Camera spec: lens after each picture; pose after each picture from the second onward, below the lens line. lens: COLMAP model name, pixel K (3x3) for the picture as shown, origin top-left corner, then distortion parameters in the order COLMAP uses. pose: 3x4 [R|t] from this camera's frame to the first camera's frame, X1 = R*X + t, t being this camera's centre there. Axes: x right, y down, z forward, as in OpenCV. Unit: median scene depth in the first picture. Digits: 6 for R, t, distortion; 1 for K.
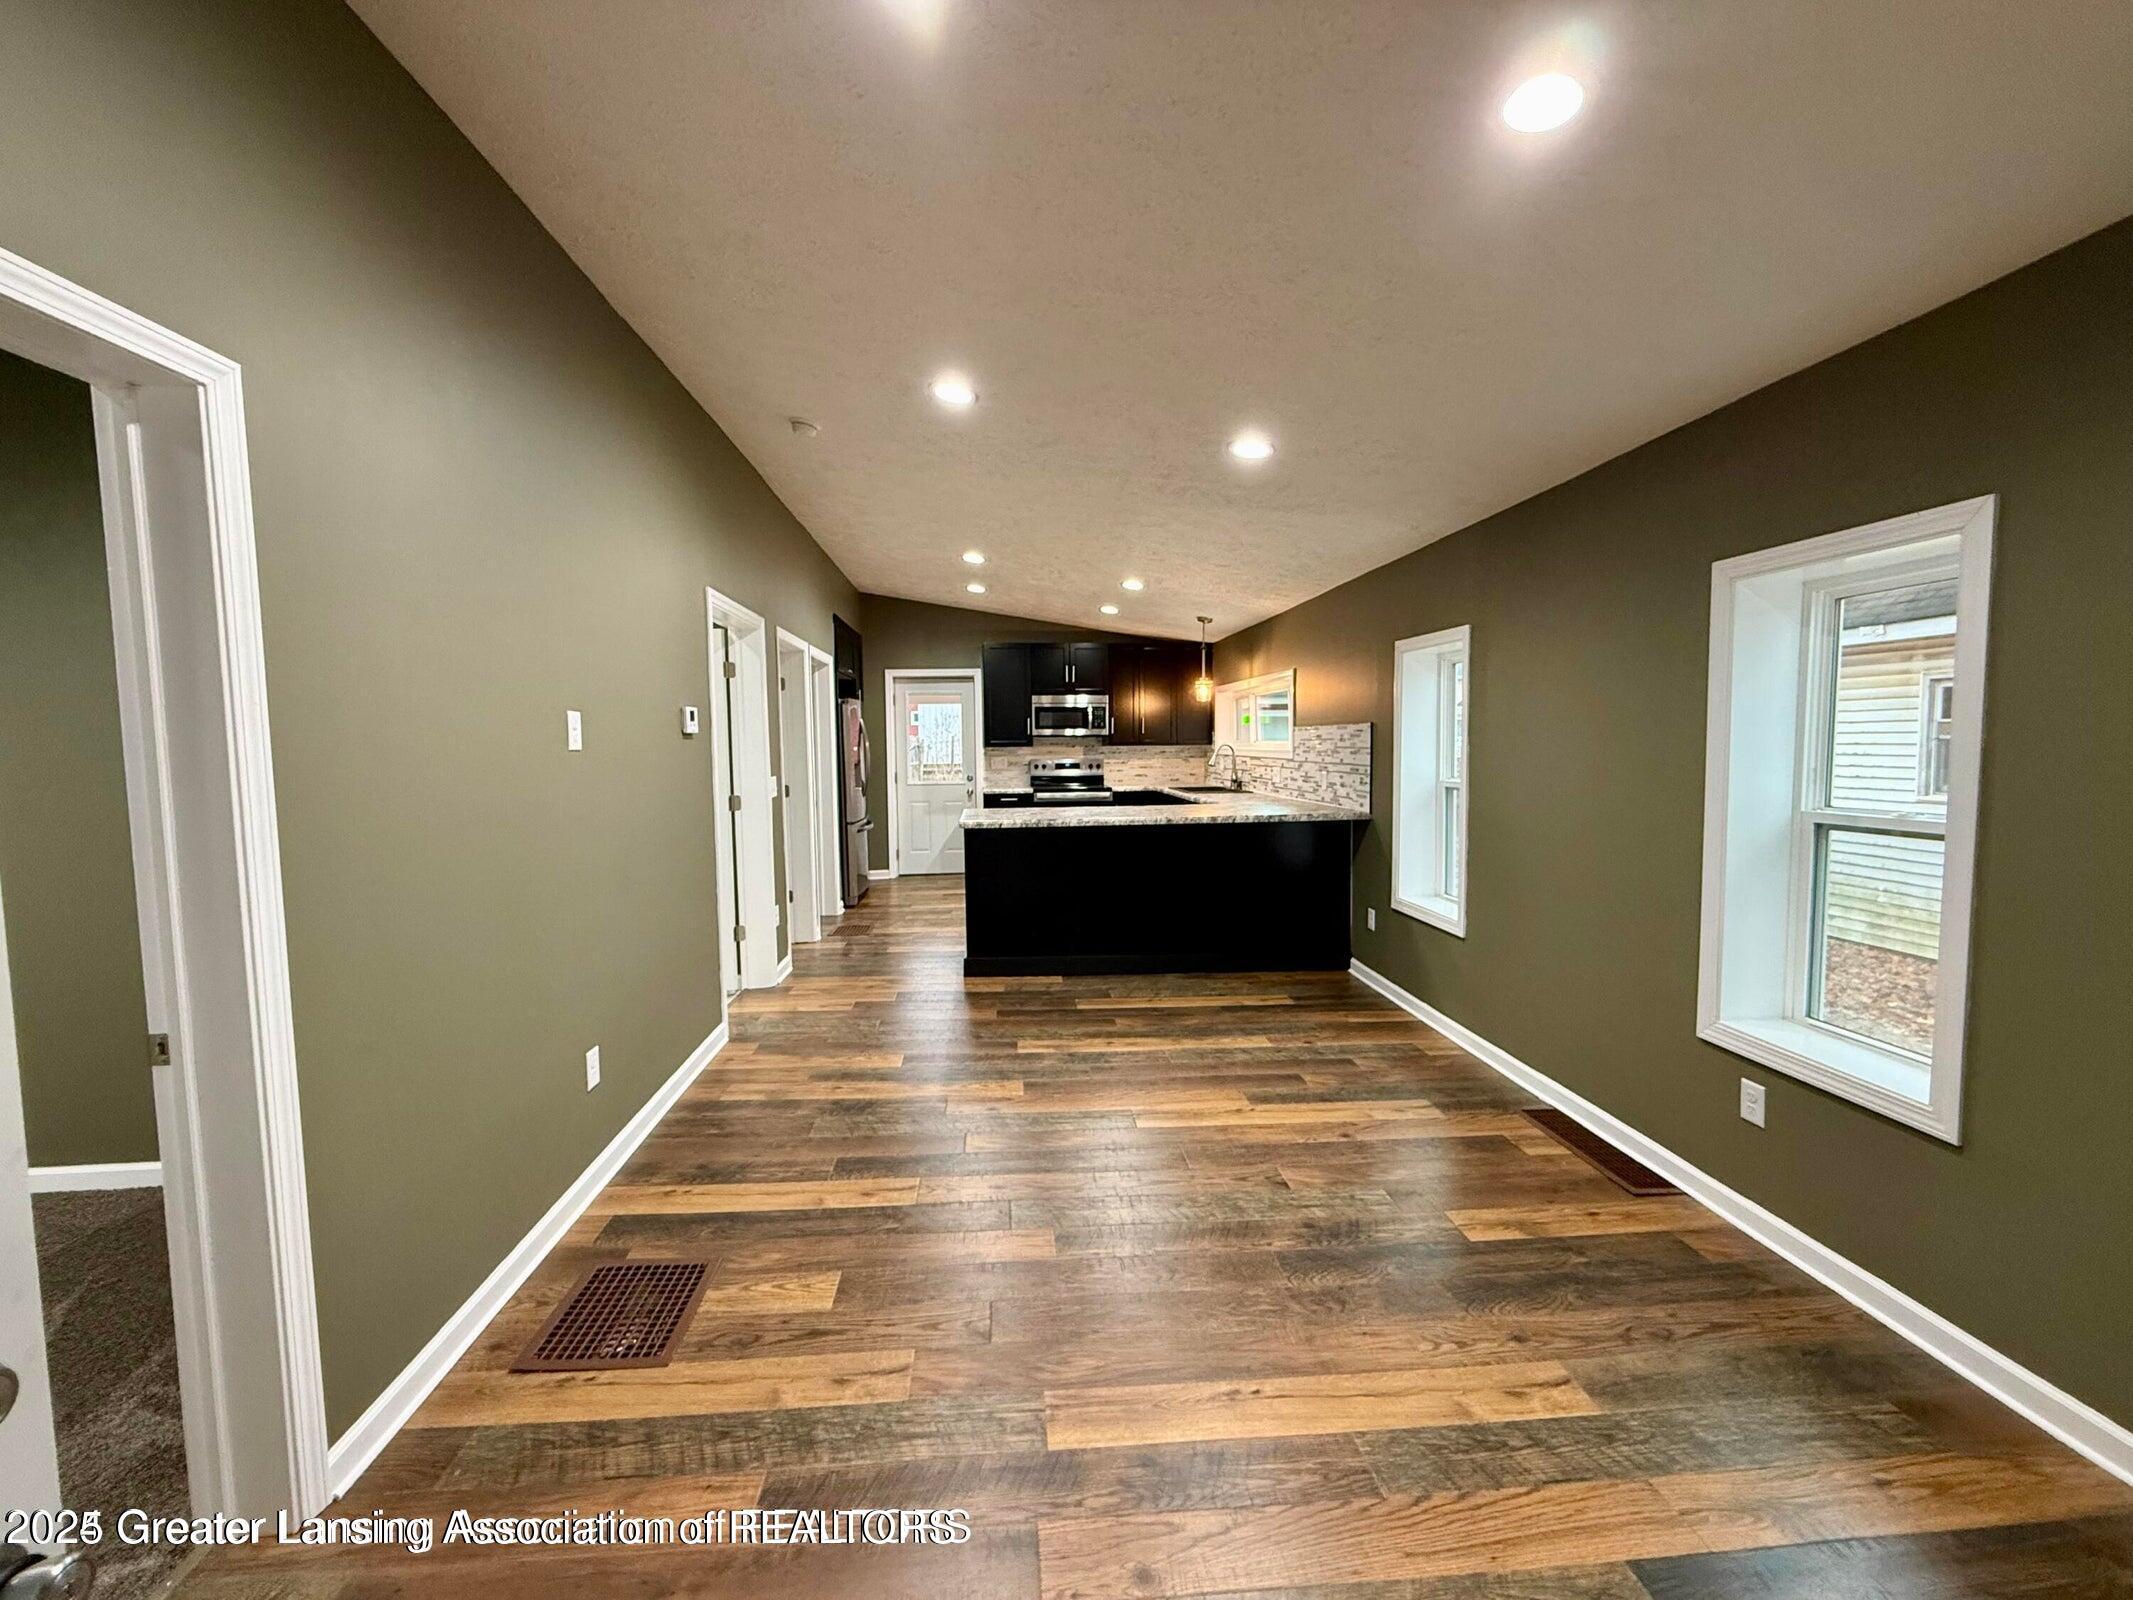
lens RADIAL K [[846.0, 0, 1061.6], [0, 846.0, 804.8], [0, 0, 1]] dist [-0.001052, -0.000053]
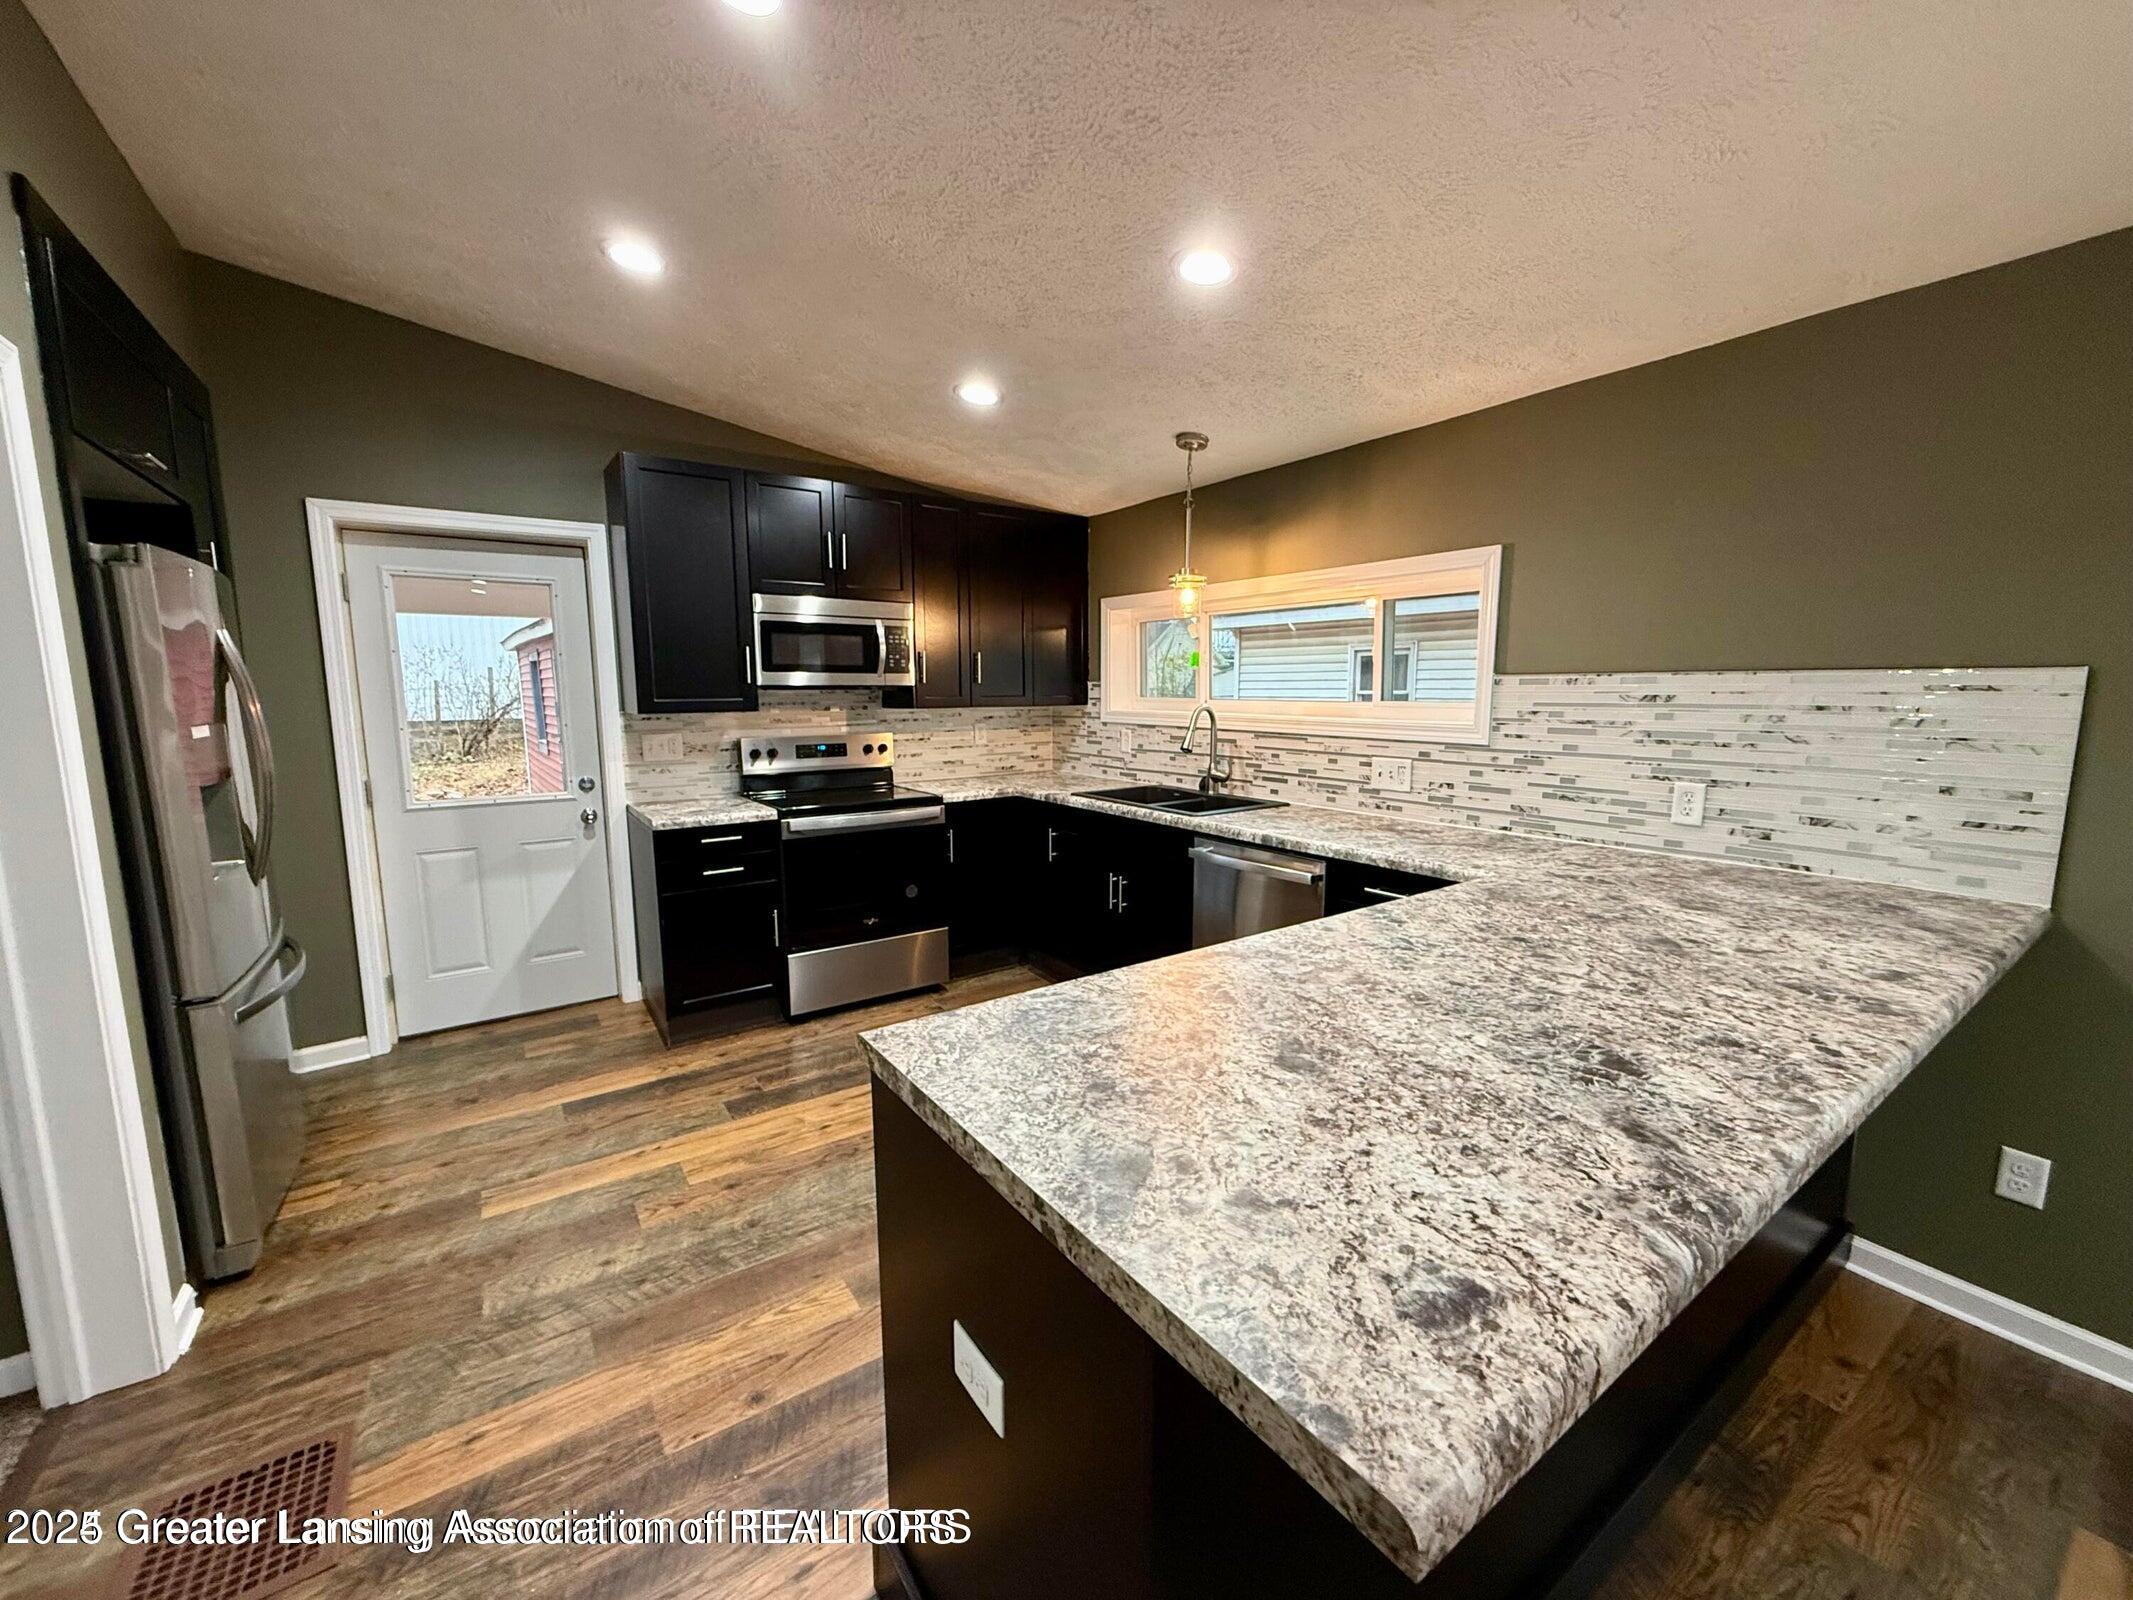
lens RADIAL K [[846.0, 0, 1062.3], [0, 846.0, 802.7], [0, 0, 1]] dist [-0.001052, -0.000053]
pose [[0.866677, -0.061528, 0.495061, -0.222427], [0.032207, 0.997196, 0.067552, -0.086308], [-0.497829, -0.042601, 0.866228, 1.006605]]
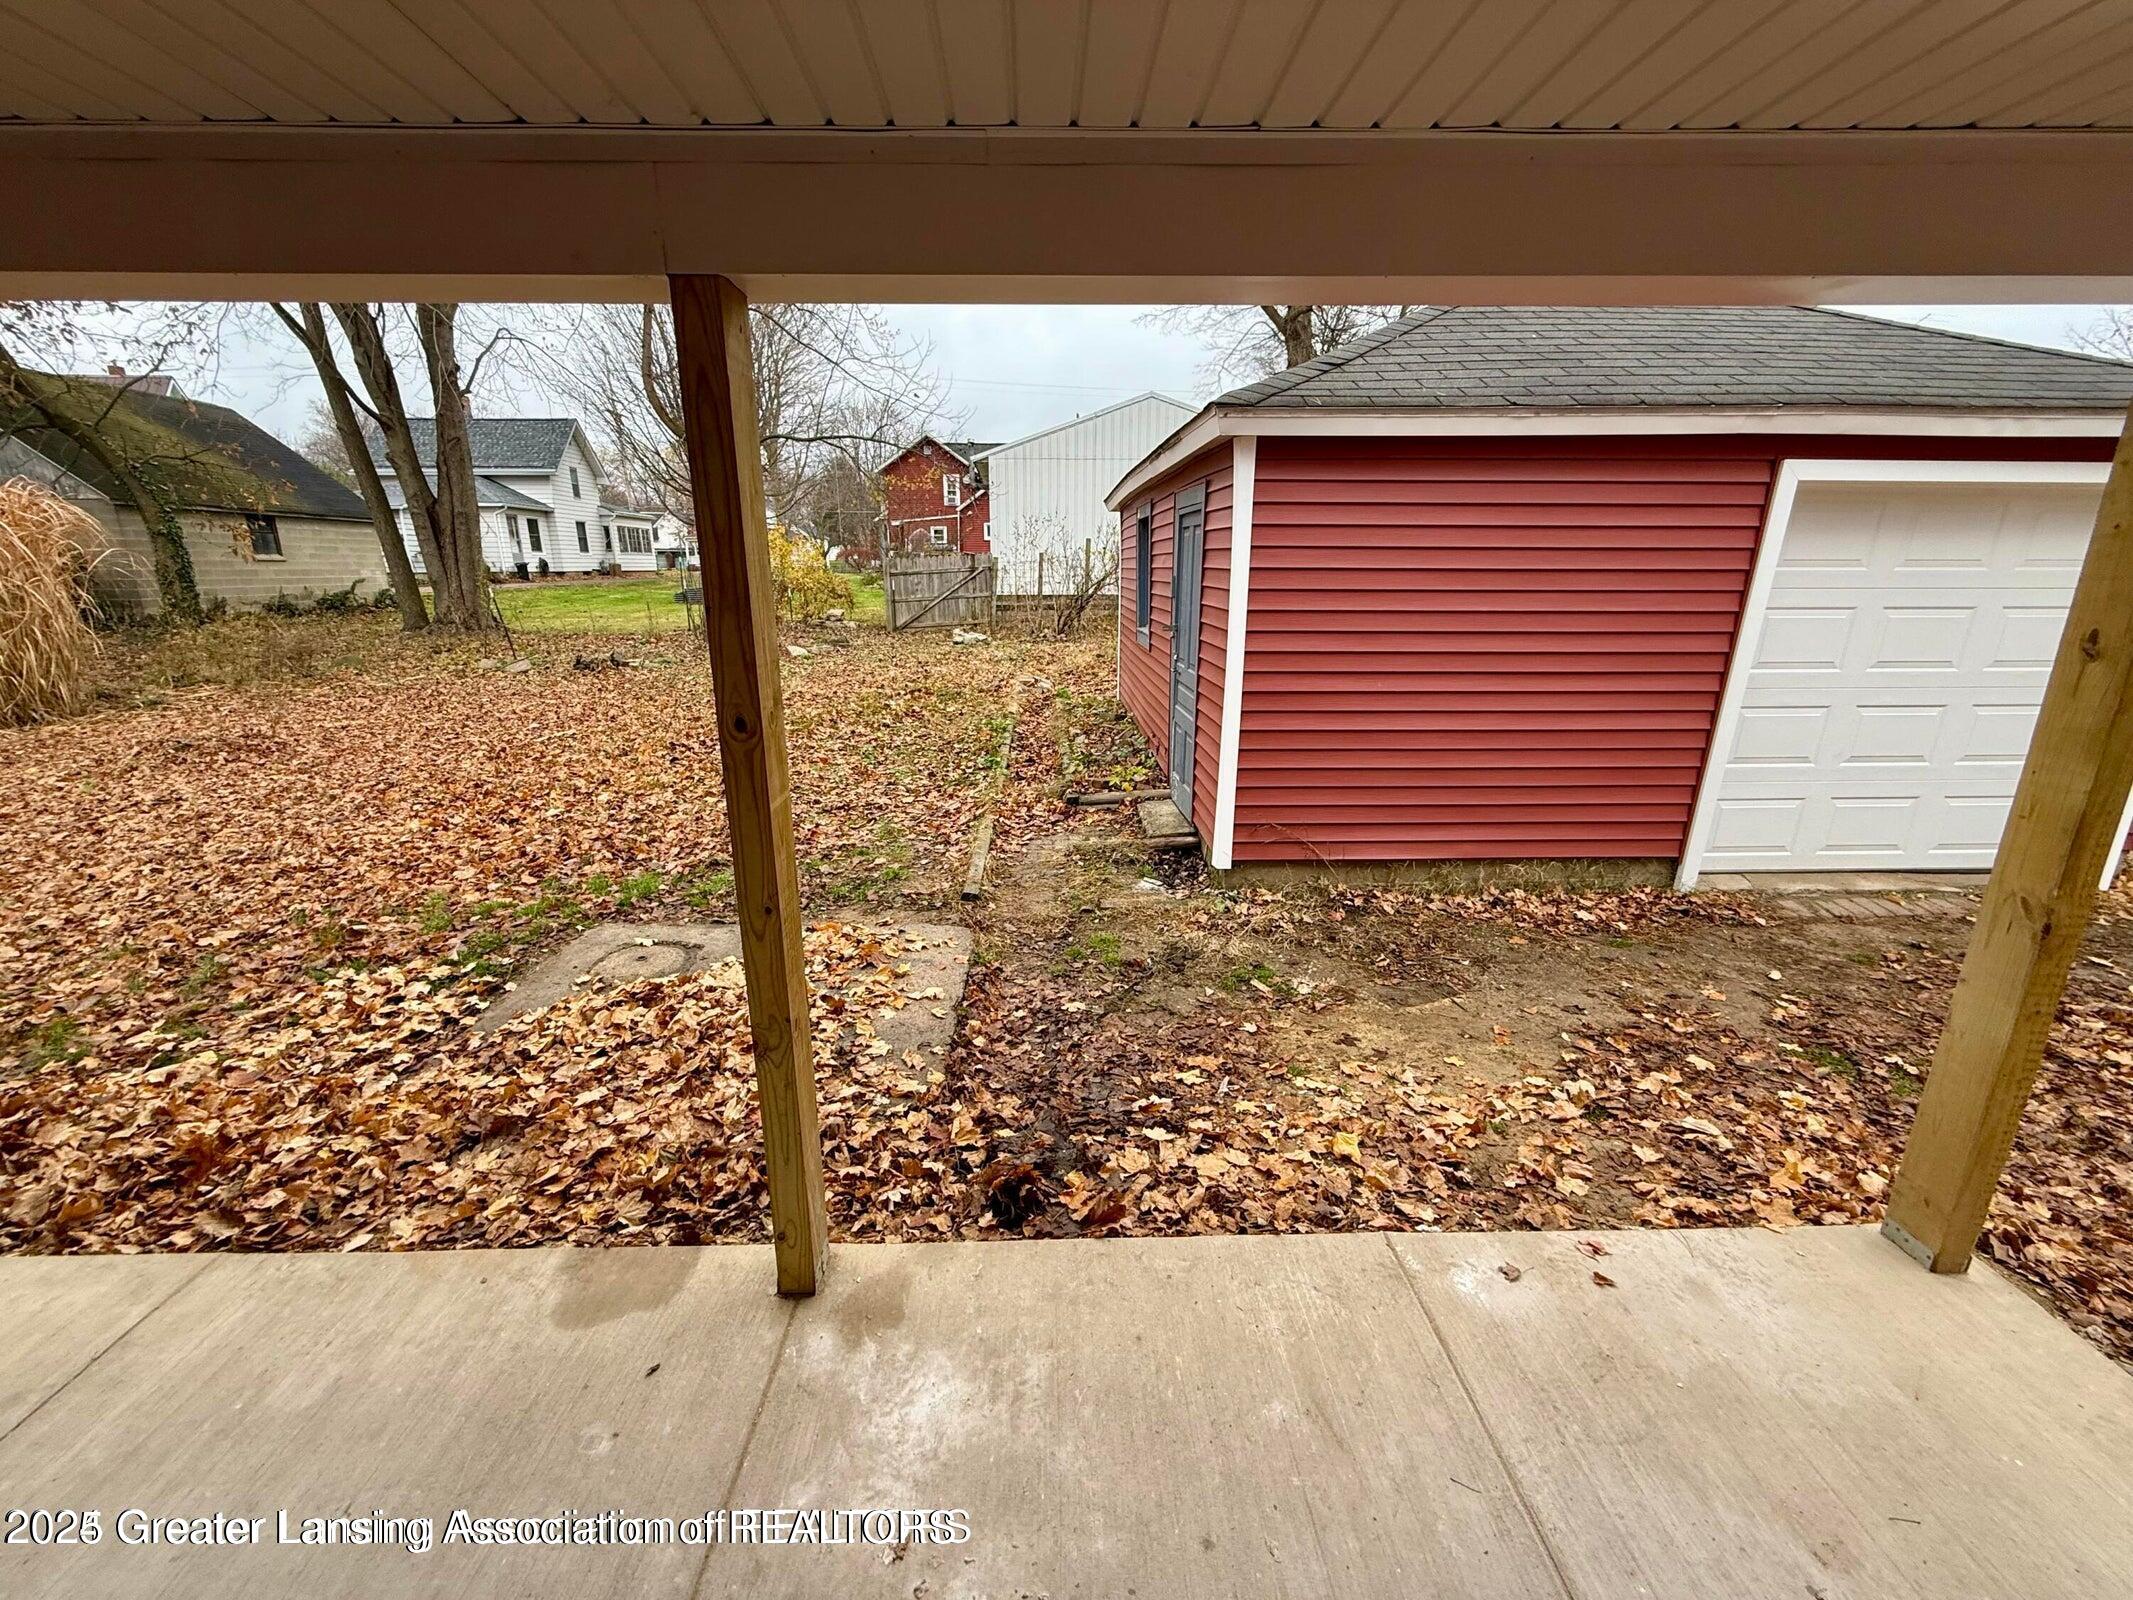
lens RADIAL K [[846.0, 0, 1073.2], [0, 846.0, 798.6], [0, 0, 1]] dist [-0.001052, -0.000053]
pose [[0.996738, 0.031915, -0.074125, -0.247150], [-0.016901, 0.980664, 0.194968, -0.102951], [0.078914, -0.193080, 0.978005, 1.301580]]
